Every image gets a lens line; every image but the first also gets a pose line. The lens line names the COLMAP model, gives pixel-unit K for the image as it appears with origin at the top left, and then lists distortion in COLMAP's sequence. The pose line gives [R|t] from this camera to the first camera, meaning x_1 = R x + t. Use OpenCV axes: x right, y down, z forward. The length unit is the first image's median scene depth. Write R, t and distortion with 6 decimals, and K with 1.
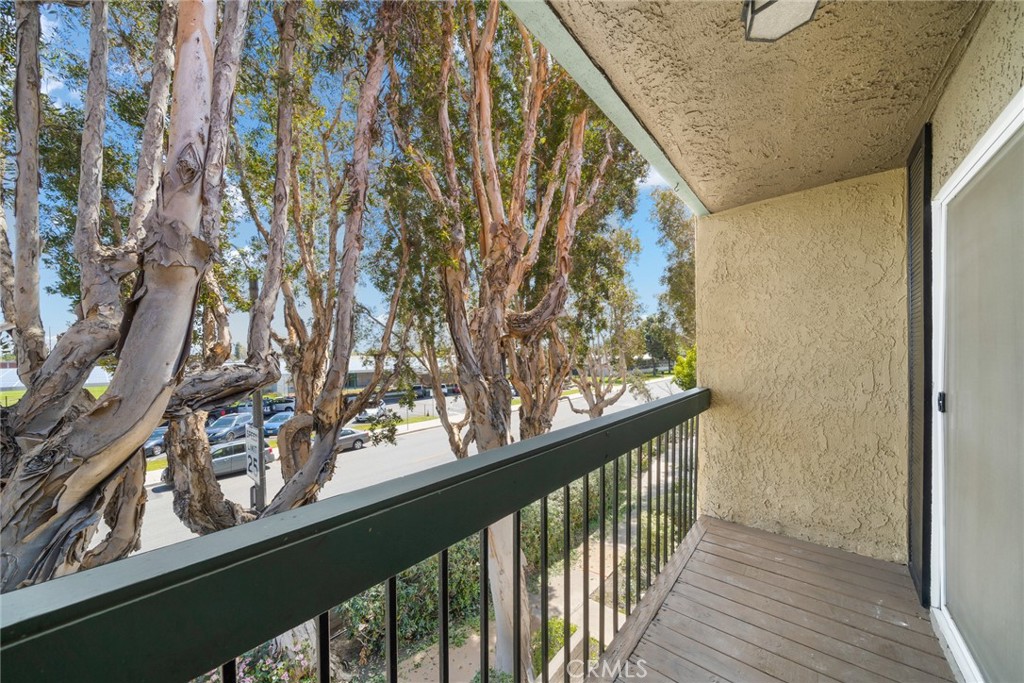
lens RADIAL K [[351.4, 0, 505.2], [0, 351.4, 346.9], [0, 0, 1]] dist [-0.001275, 0.000189]
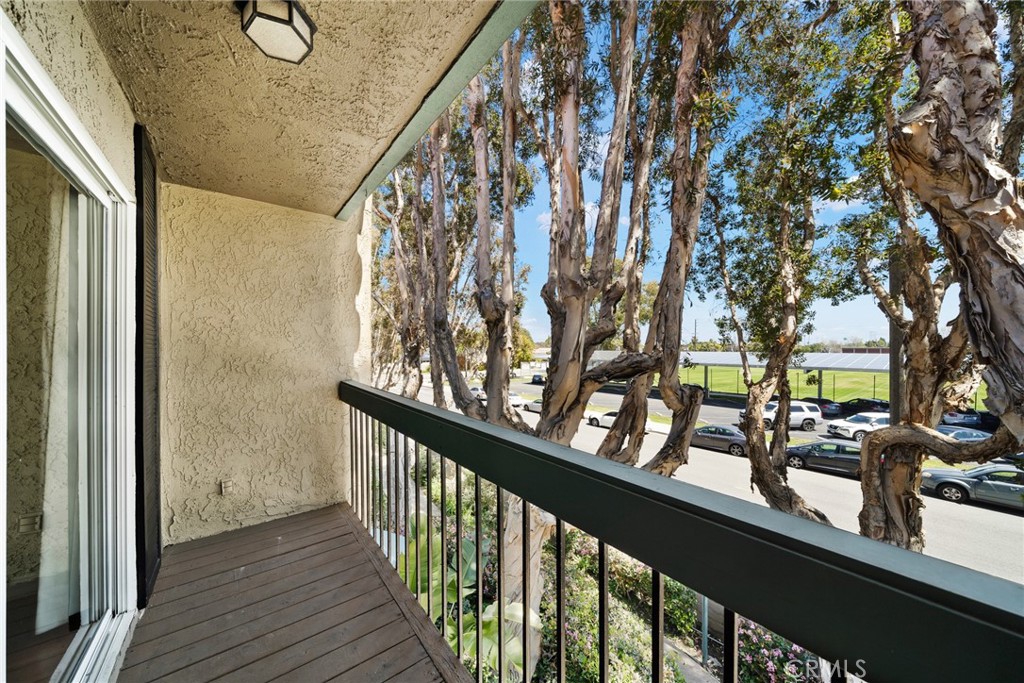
lens RADIAL K [[351.4, 0, 504.6], [0, 351.4, 345.5], [0, 0, 1]] dist [-0.001275, 0.000189]
pose [[-0.201213, 0.009012, -0.979506, 0.660619], [0.023379, 0.999717, 0.004395, 0.004493], [0.979268, -0.022016, -0.201367, 0.722479]]
